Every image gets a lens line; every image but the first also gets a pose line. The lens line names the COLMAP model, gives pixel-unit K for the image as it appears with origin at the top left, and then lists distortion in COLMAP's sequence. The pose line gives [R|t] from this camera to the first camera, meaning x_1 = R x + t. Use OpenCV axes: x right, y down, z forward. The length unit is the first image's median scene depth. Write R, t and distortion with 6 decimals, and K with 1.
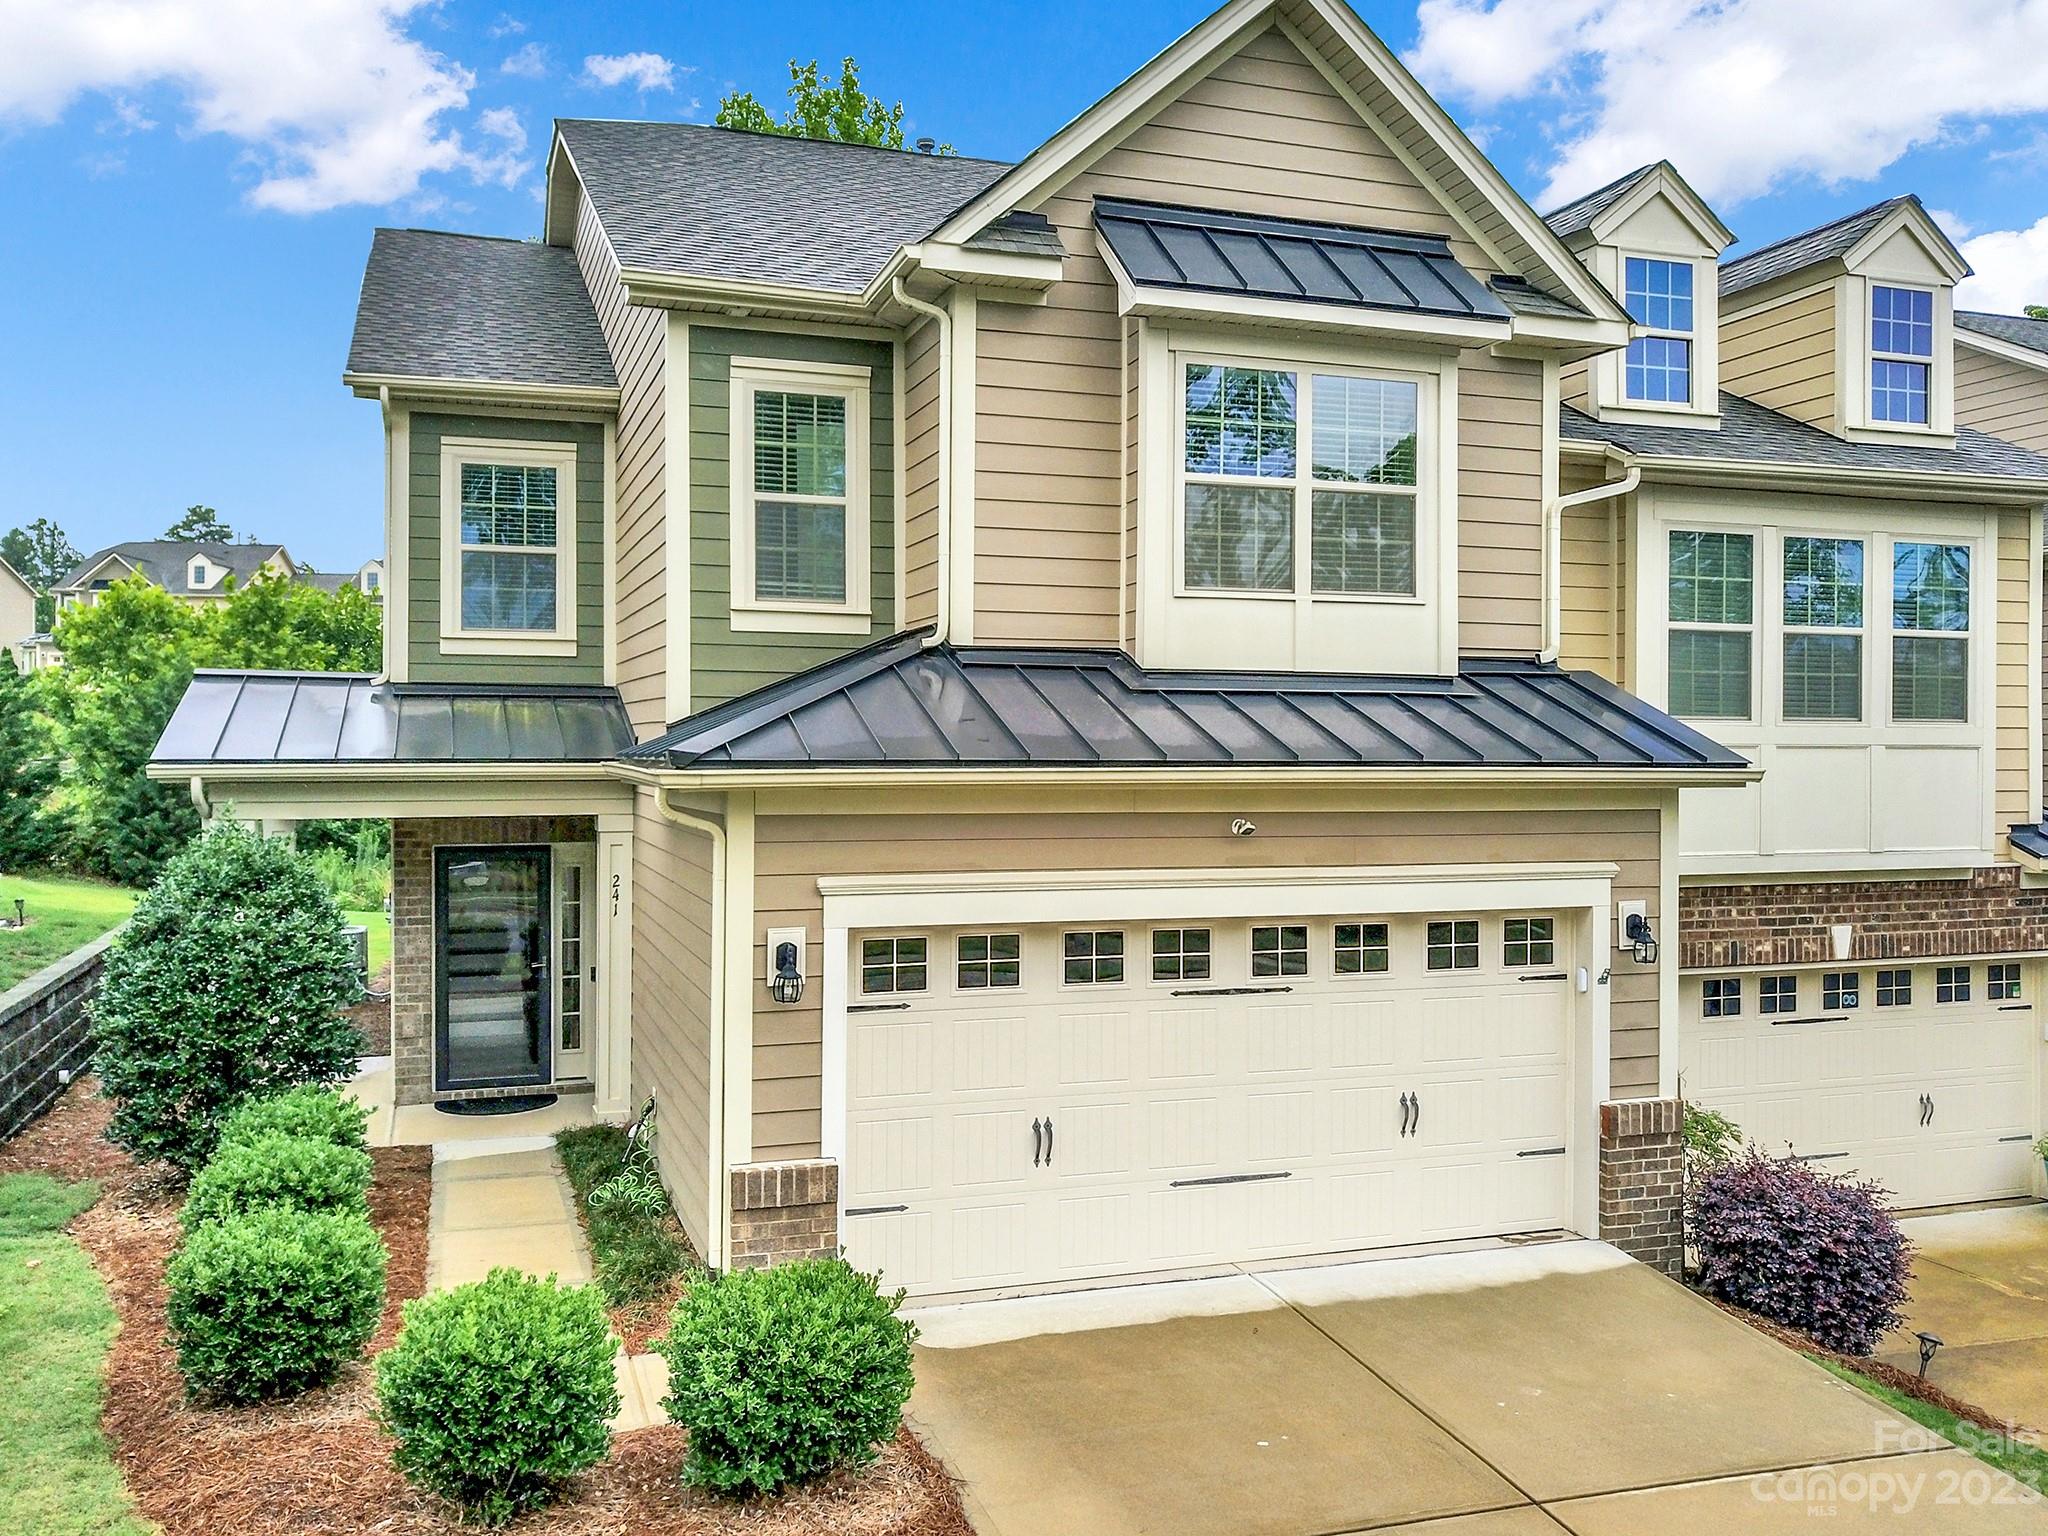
lens RADIAL K [[1692.1, 0, 1024.3], [0, 1692.1, 746.5], [0, 0, 1]] dist [0.014258, -0.007614]
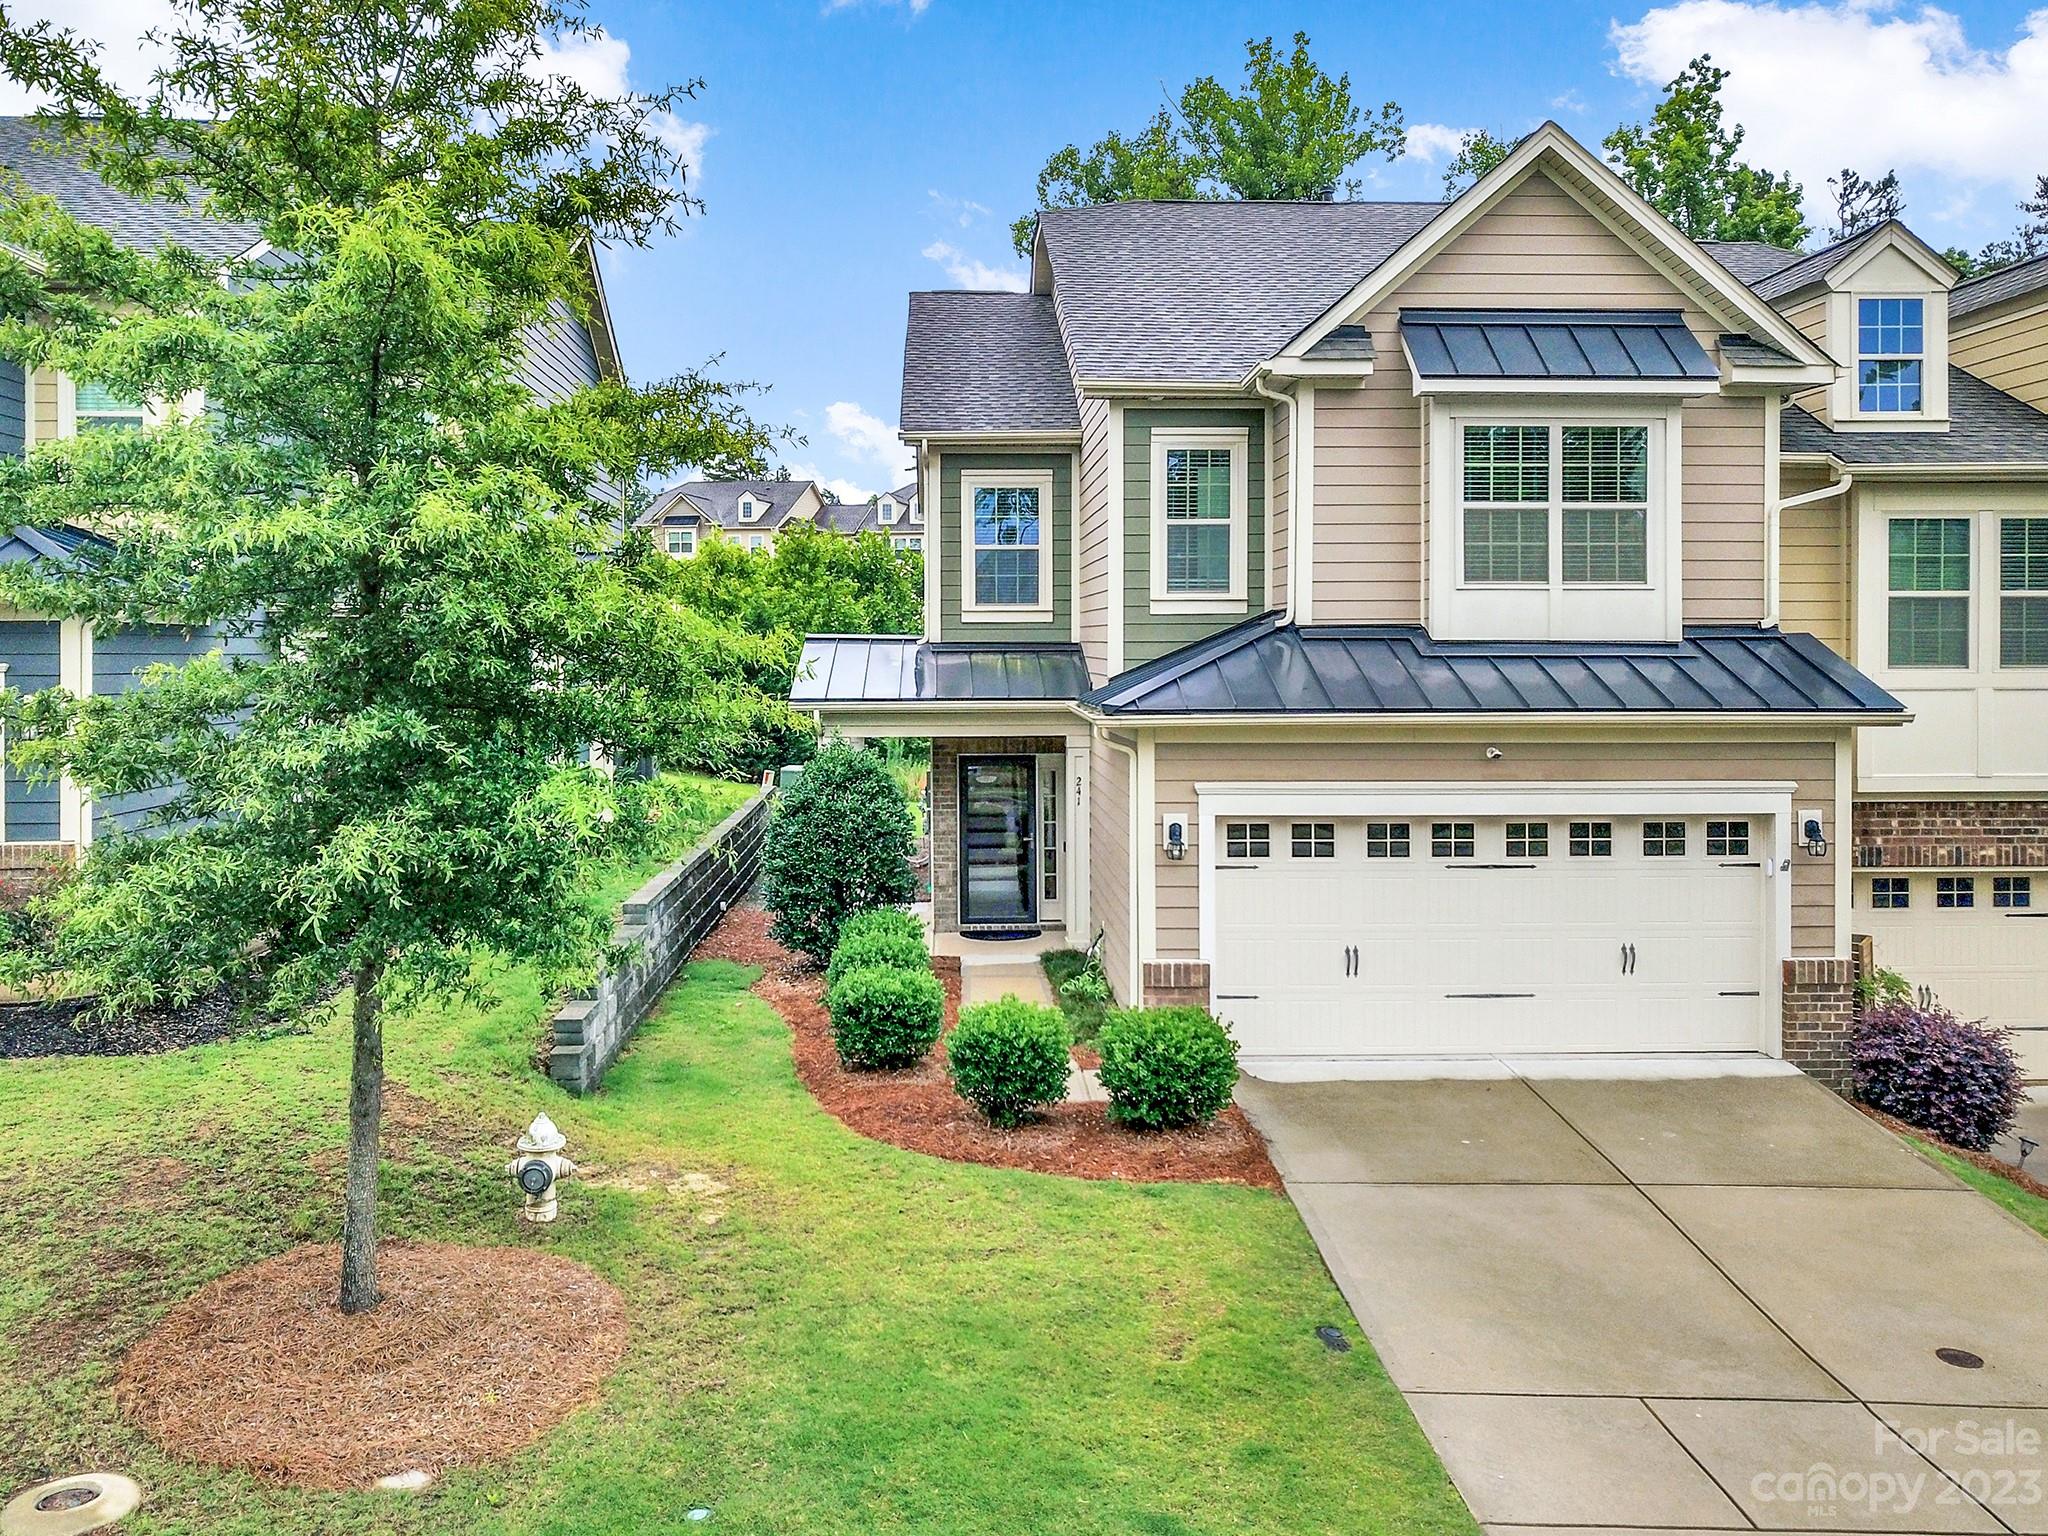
lens RADIAL K [[1762.1, 0, 1018.2], [0, 1762.1, 668.1], [0, 0, 1]] dist [0.006971, 0.000813]
pose [[0.959670, -0.000127, -0.281128, 0.149810], [0.004283, 0.999890, 0.014171, -0.044084], [0.281095, -0.014803, 0.959566, -0.518245]]
